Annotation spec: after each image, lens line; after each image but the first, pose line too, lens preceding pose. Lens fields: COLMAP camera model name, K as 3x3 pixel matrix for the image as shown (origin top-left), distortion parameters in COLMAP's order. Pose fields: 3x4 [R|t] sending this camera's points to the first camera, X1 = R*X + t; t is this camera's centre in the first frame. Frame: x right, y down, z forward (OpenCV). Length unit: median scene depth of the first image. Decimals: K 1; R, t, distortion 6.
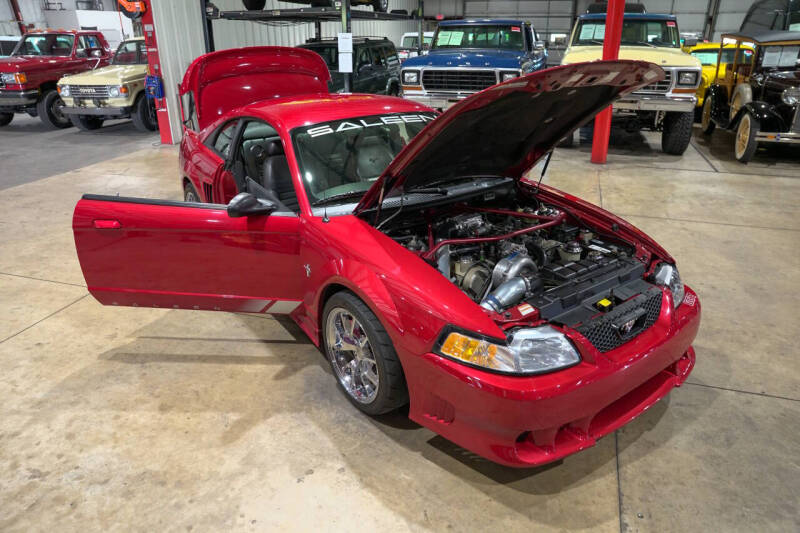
lens RADIAL K [[548.5, 0, 401.6], [0, 548.5, 268.1], [0, 0, 1]] dist [-0.131308, 0.097139]
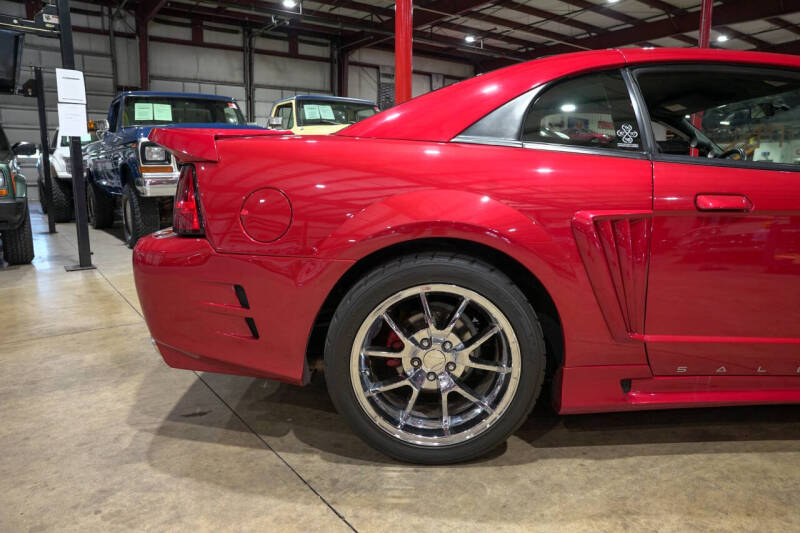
lens RADIAL K [[548.5, 0, 402.4], [0, 548.5, 264.0], [0, 0, 1]] dist [-0.131308, 0.097139]
pose [[0.581277, -0.124416, 0.804138, -1.145528], [0.320924, 0.943188, -0.086053, -0.219035], [-0.747746, 0.308088, 0.588181, 1.368274]]
